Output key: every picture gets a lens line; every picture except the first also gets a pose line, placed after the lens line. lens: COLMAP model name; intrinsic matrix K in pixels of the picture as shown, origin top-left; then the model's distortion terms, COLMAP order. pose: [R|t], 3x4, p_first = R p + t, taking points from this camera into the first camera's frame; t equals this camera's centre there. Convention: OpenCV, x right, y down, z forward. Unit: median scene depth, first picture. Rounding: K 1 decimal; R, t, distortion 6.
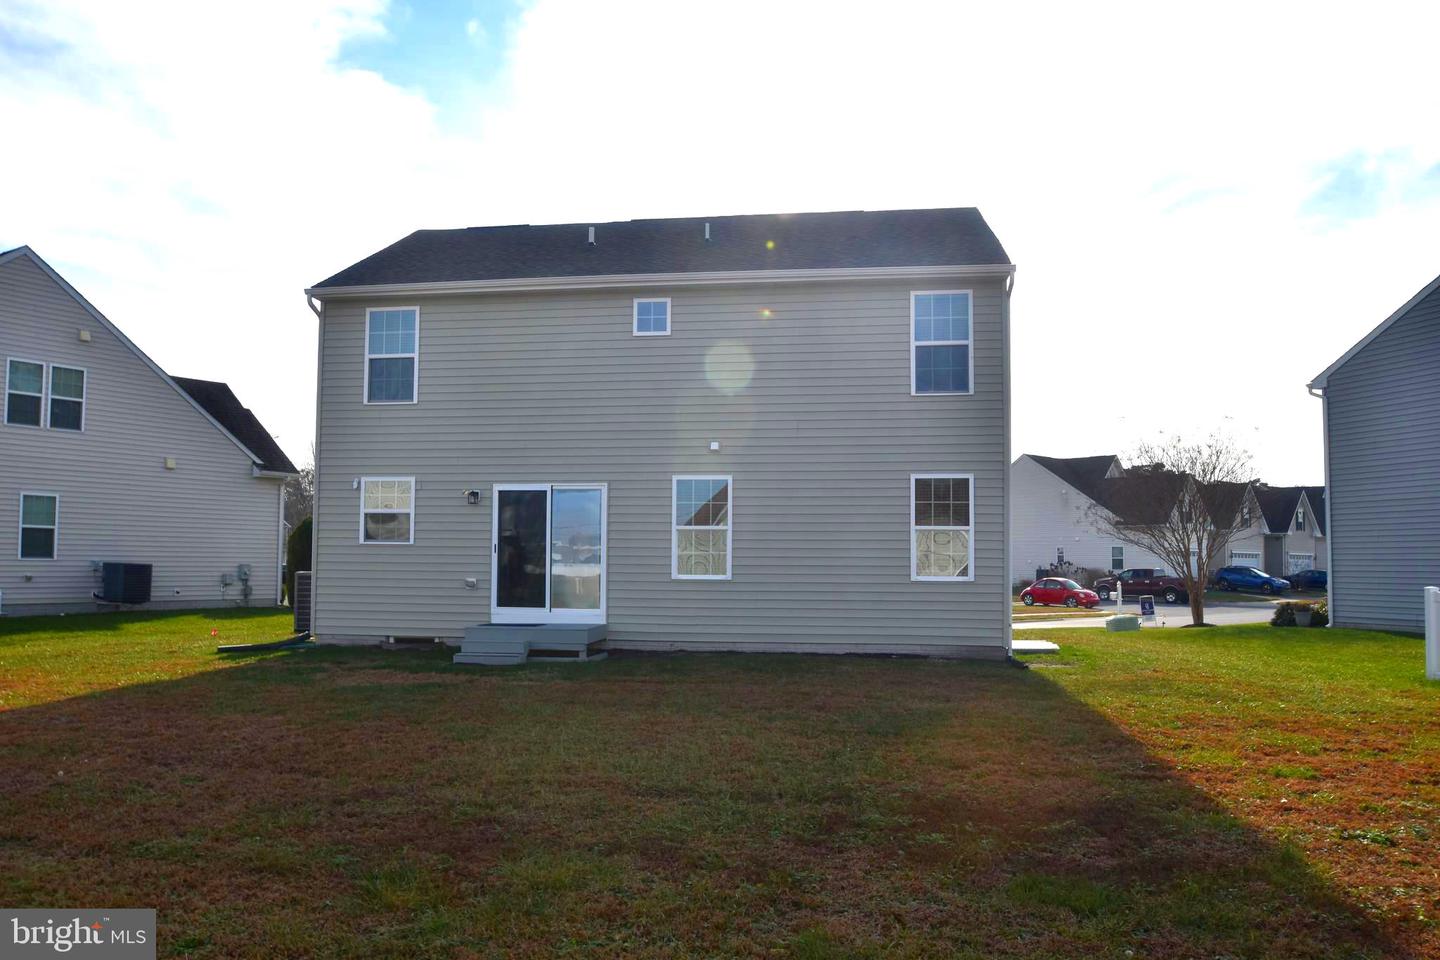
lens RADIAL K [[1058.1, 0, 723.5], [0, 1058.1, 494.7], [0, 0, 1]] dist [-0.047056, -0.000026]
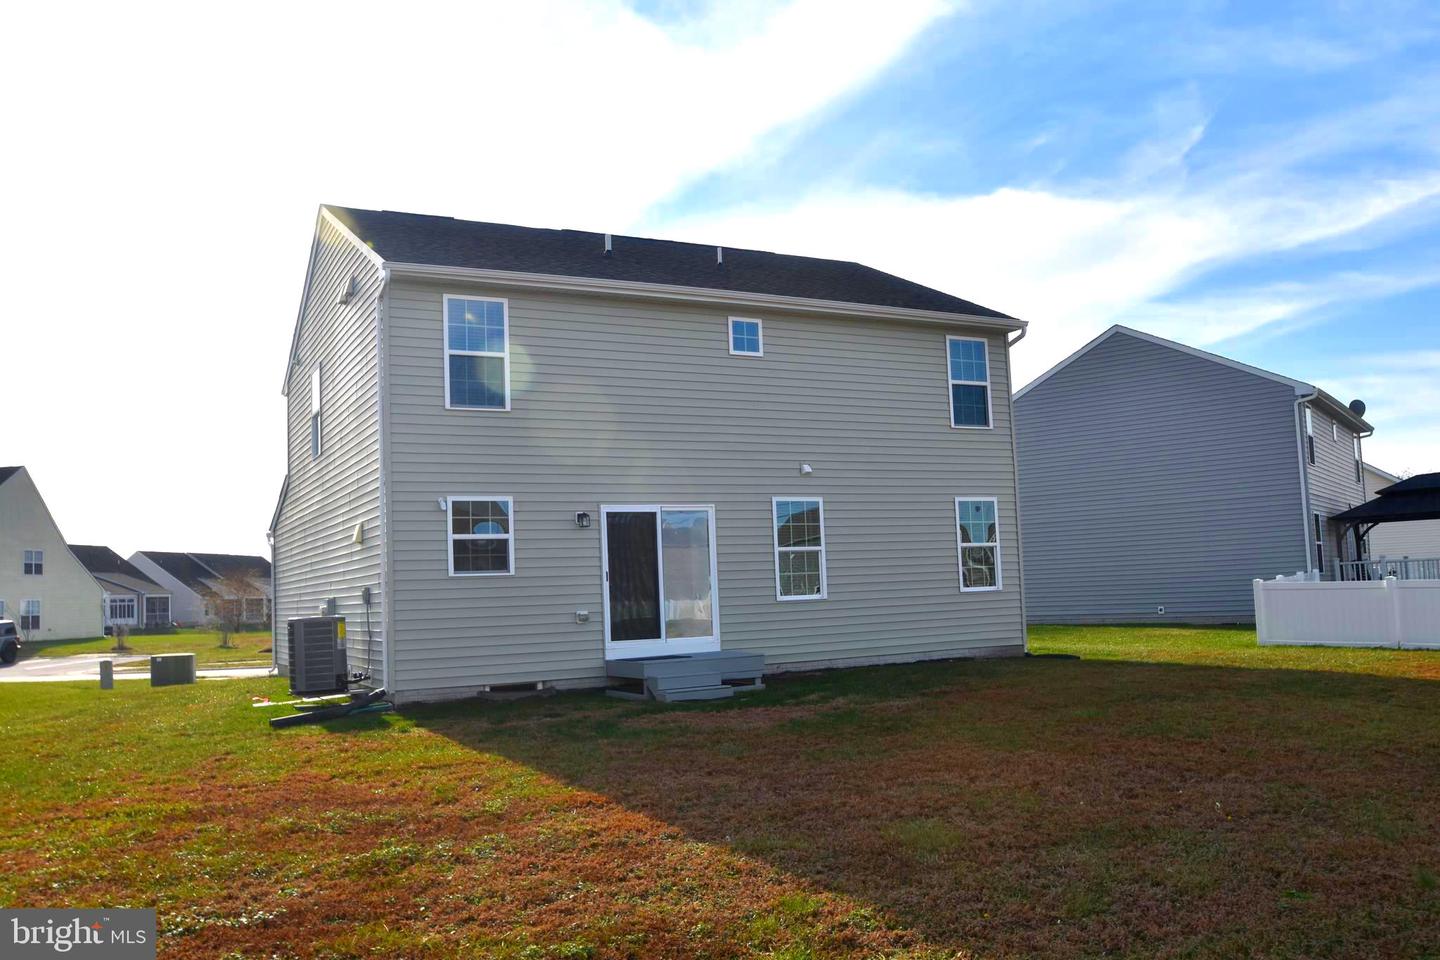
lens RADIAL K [[1211.5, 0, 720.3], [0, 1211.5, 467.8], [0, 0, 1]] dist [-0.050514, -0.002289]
pose [[0.804833, 0.021091, 0.593126, -0.756502], [0.004679, 0.999112, -0.041877, 0.001890], [-0.593483, 0.036480, 0.804020, 0.106560]]
